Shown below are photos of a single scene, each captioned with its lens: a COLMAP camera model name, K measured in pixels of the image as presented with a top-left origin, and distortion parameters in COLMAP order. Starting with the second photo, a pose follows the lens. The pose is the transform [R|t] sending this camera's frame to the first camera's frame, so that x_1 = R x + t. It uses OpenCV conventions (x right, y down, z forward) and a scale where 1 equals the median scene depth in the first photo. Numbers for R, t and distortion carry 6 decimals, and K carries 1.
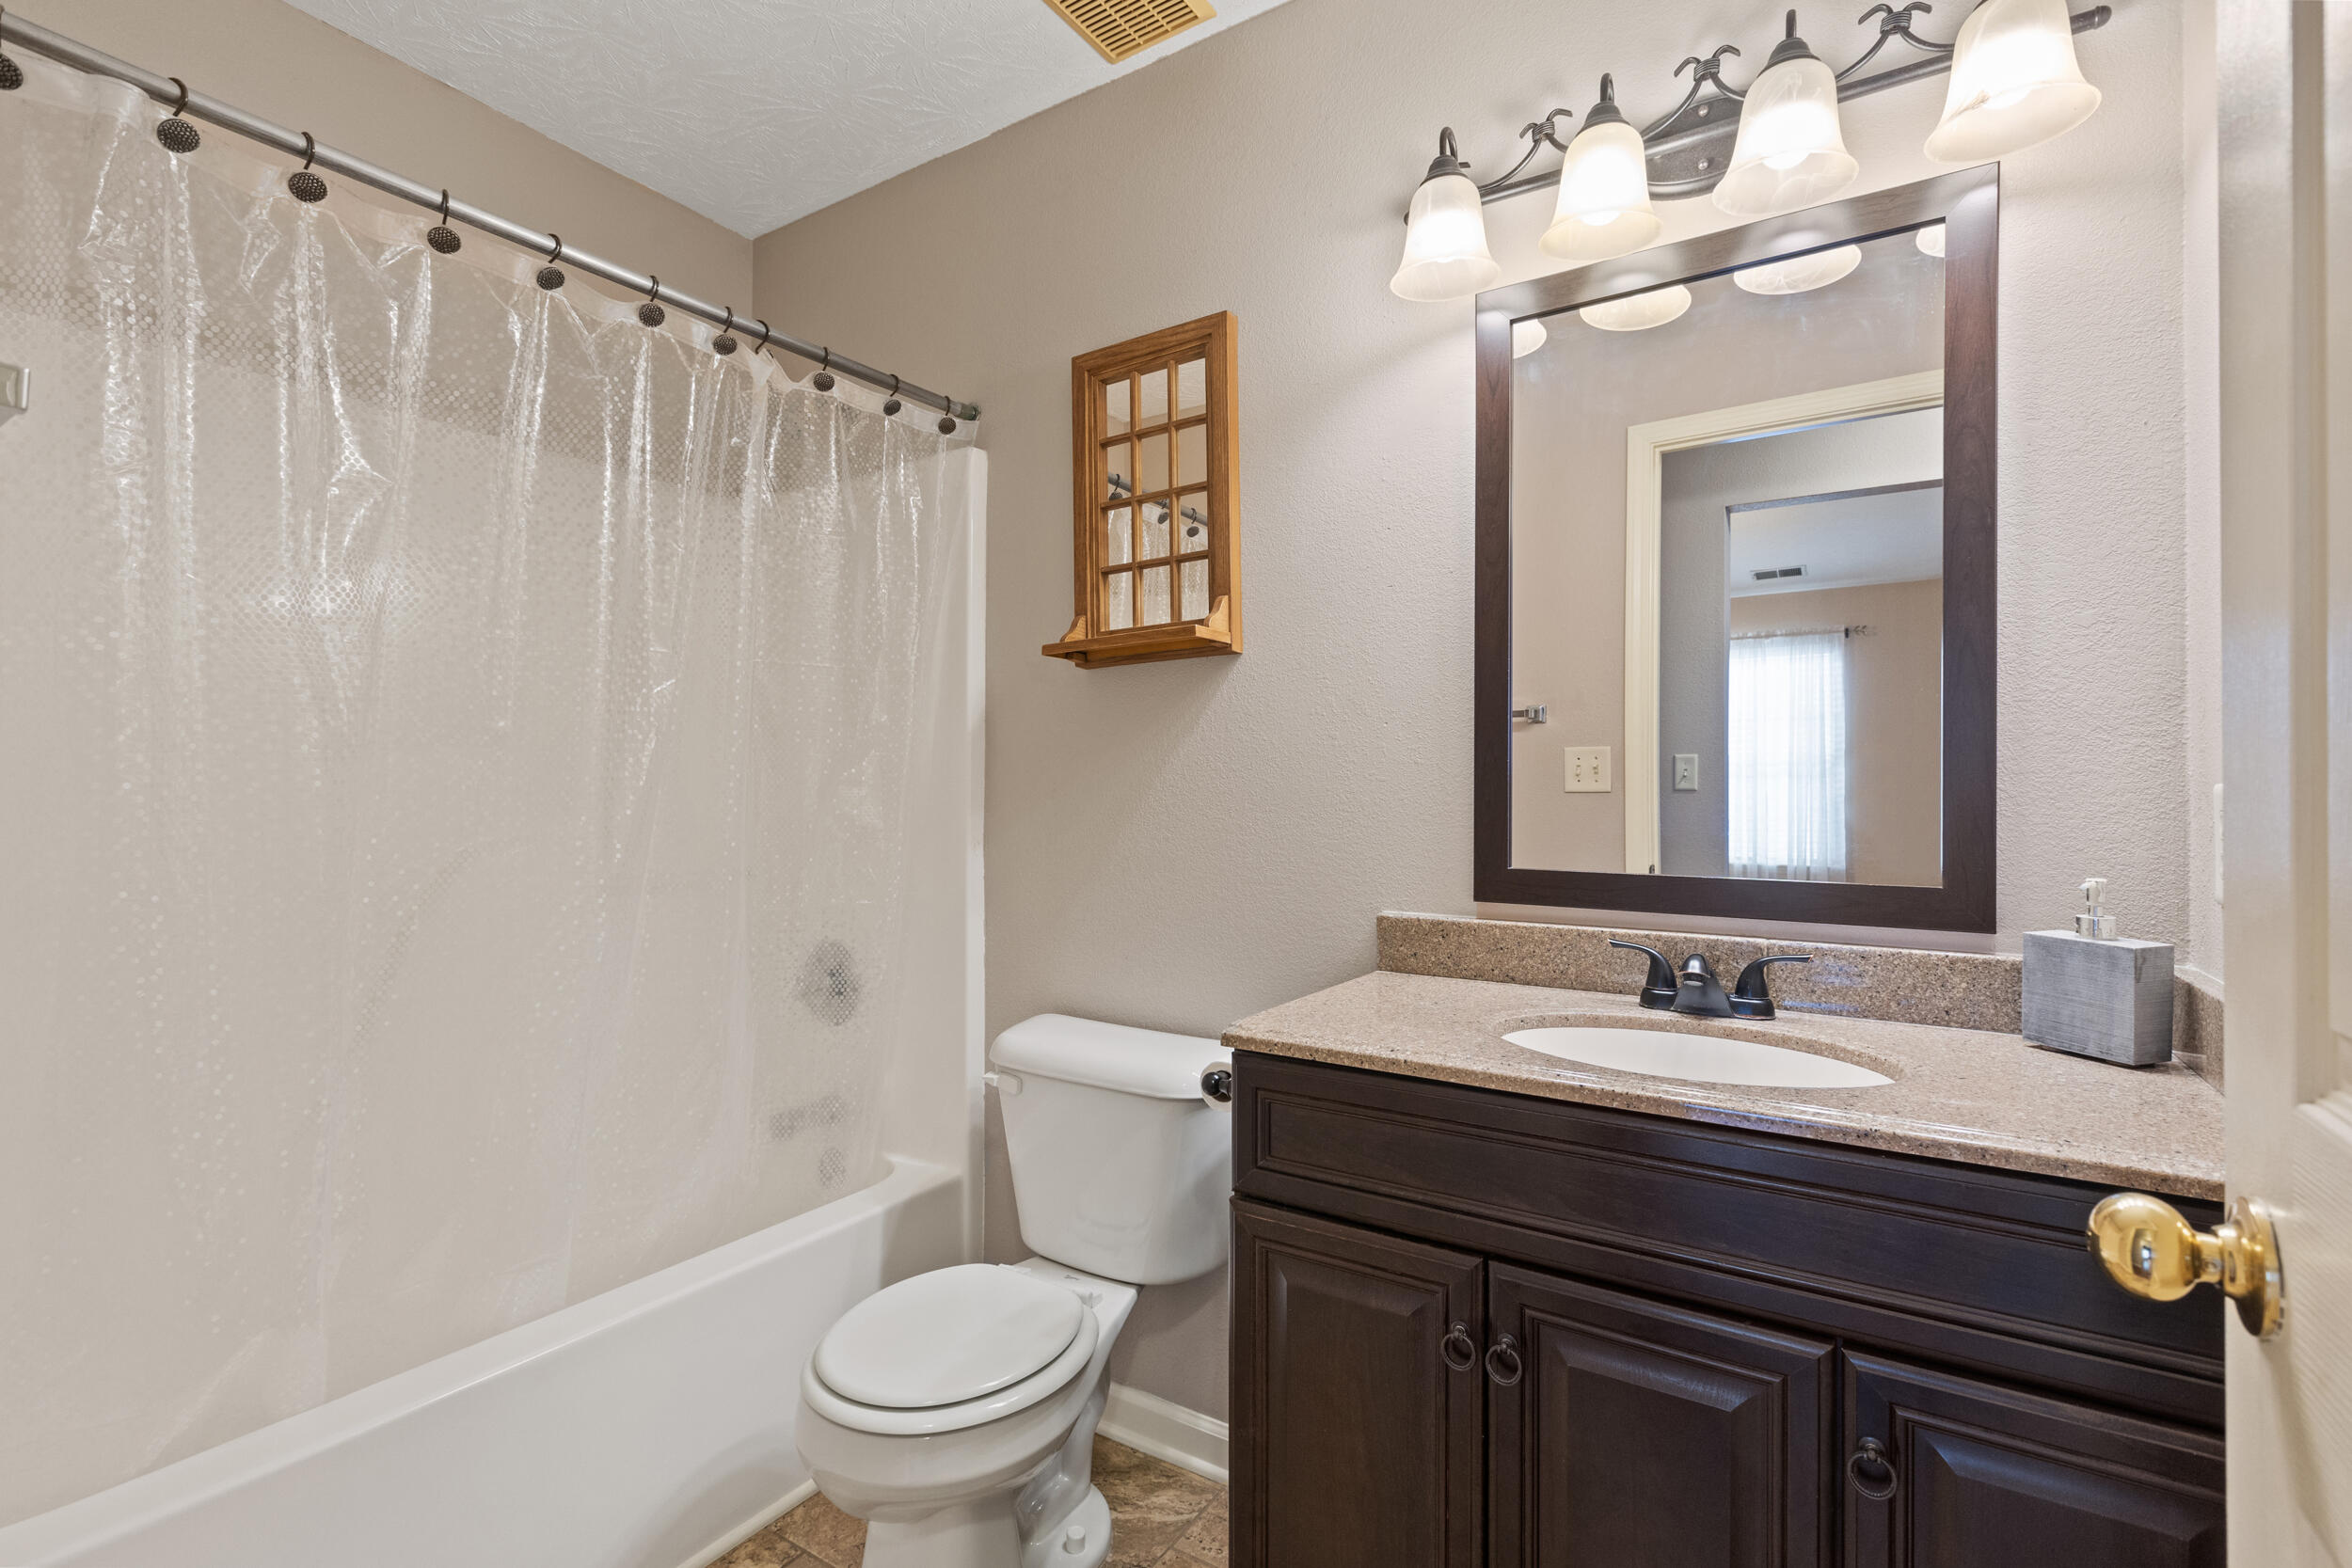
lens RADIAL K [[1061.0, 0, 1183.9], [0, 1061.0, 794.3], [0, 0, 1]] dist [0.002067, -0.000449]
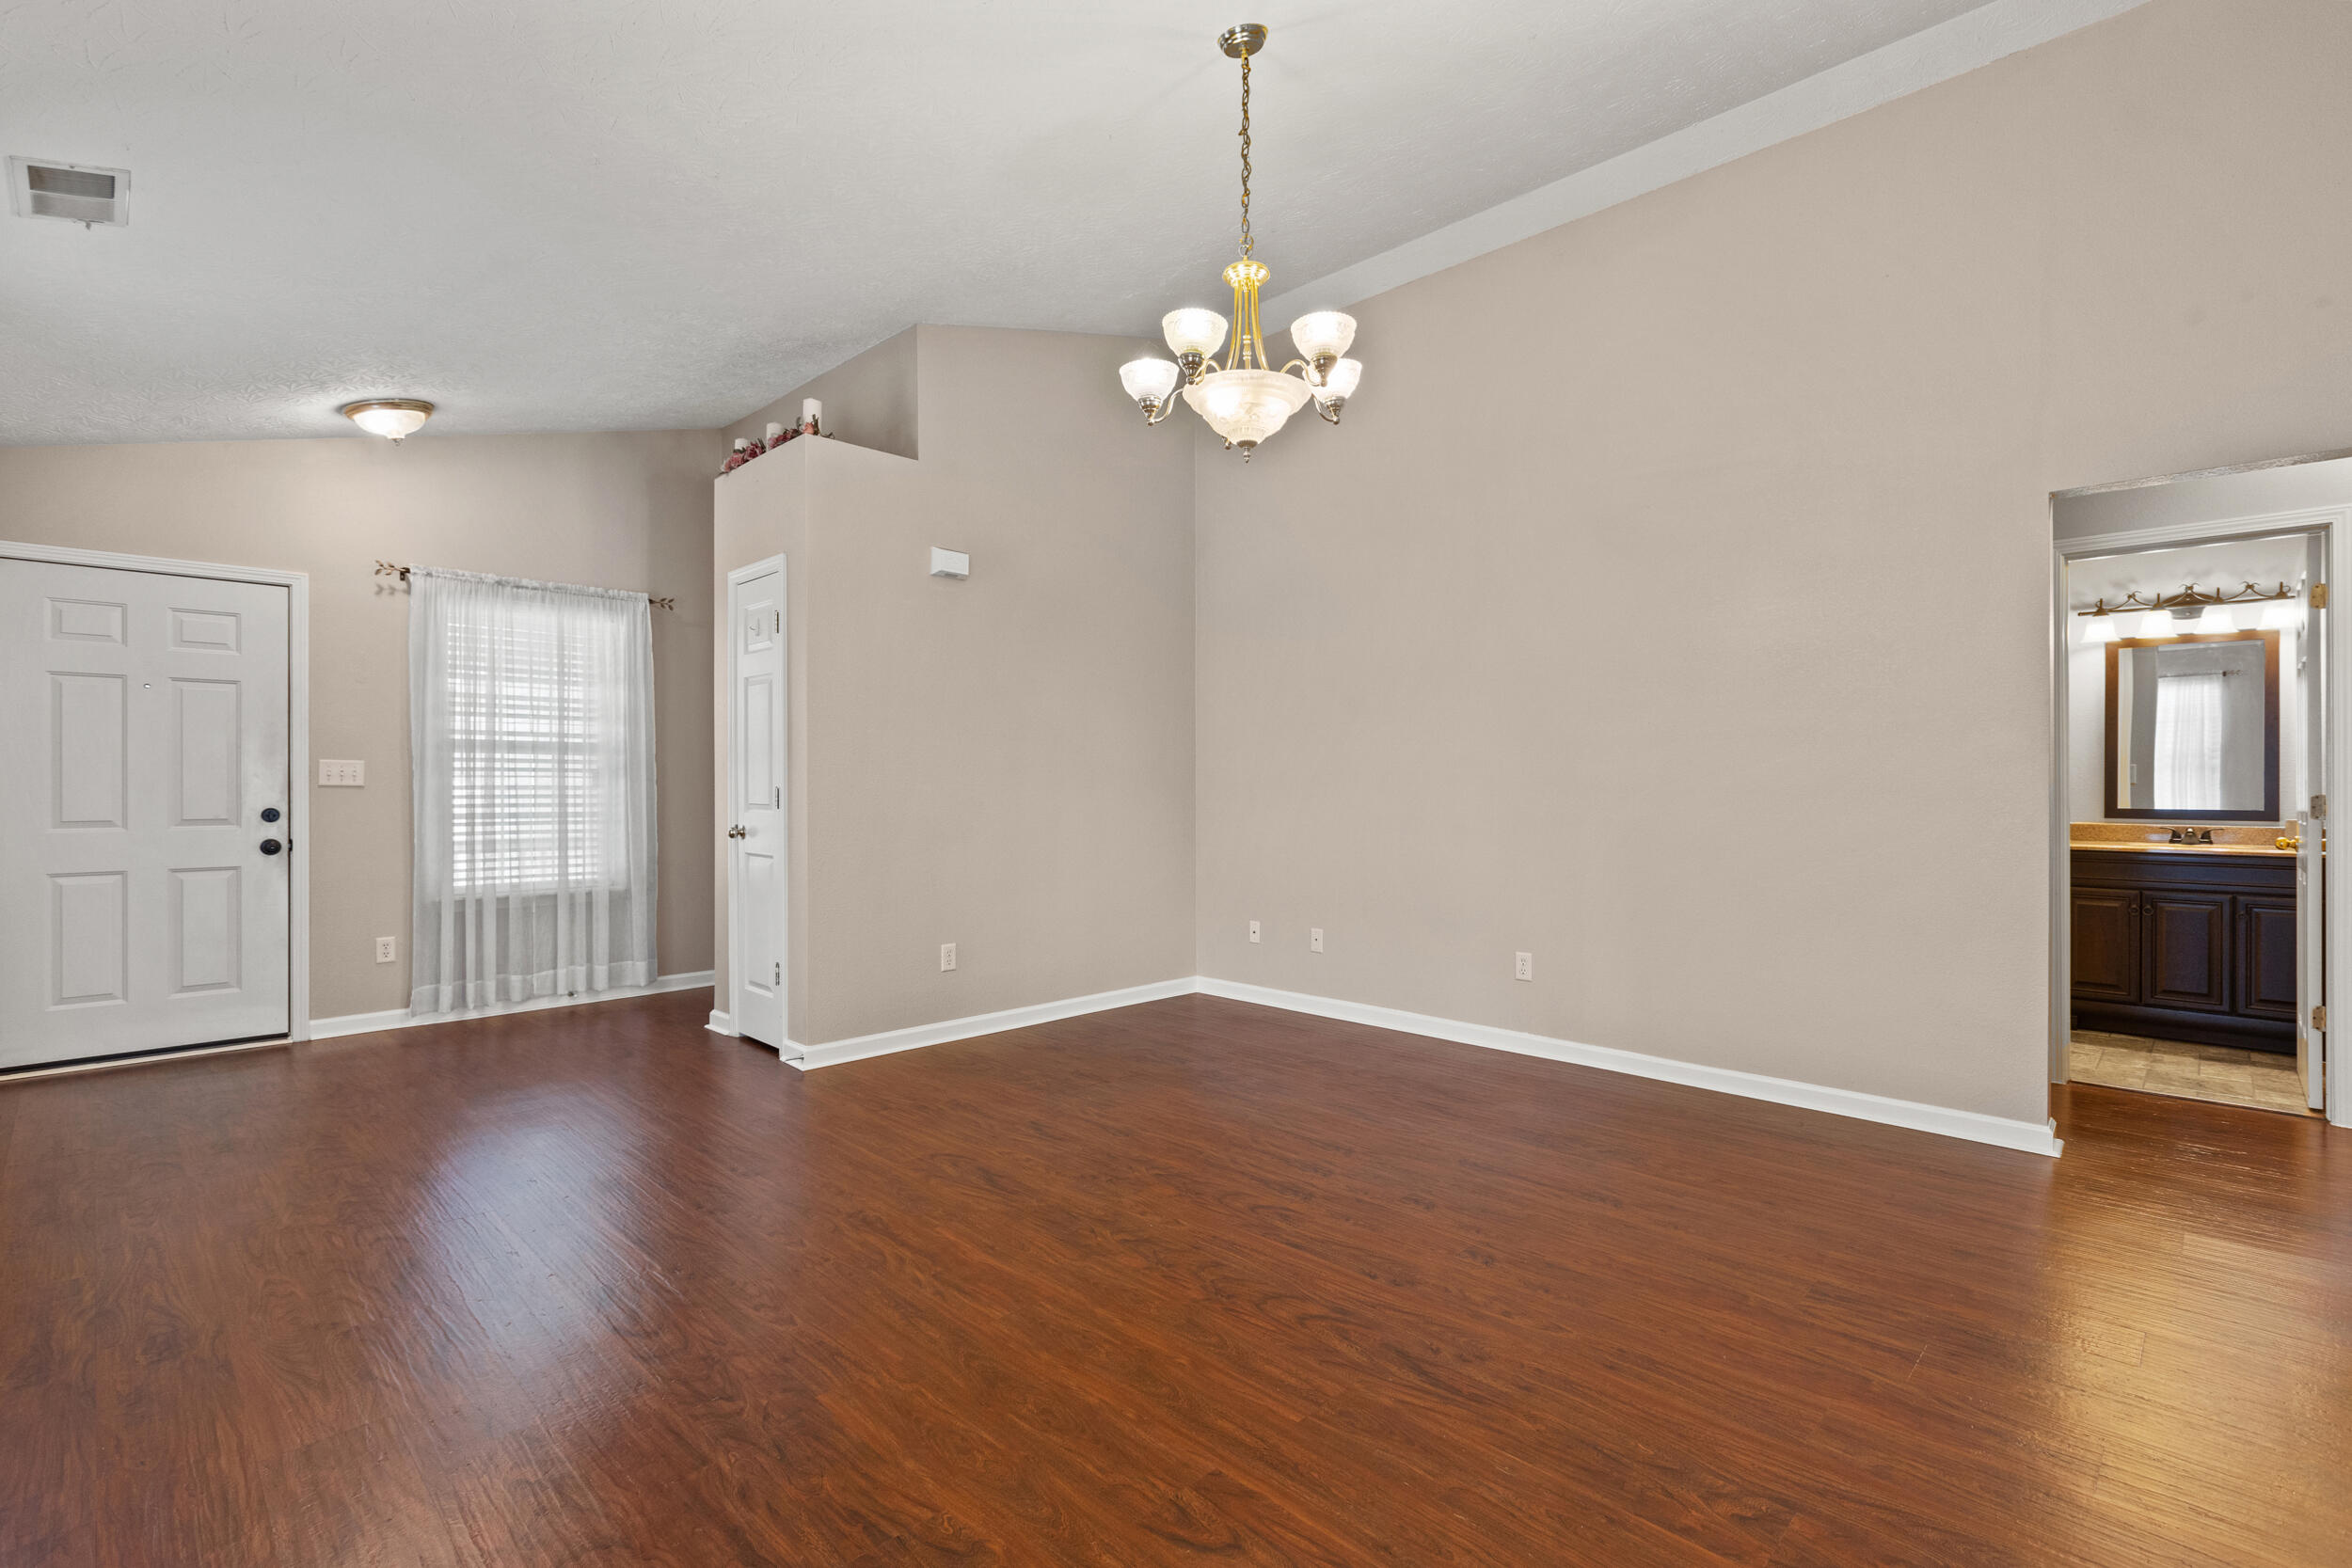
lens RADIAL K [[1061.0, 0, 1175.6], [0, 1061.0, 780.6], [0, 0, 1]] dist [0.002067, -0.000449]
pose [[0.976754, 0.003167, -0.214339, -2.583114], [-0.002077, 0.999984, 0.005310, -0.042070], [0.214352, -0.004741, 0.976745, -4.021046]]
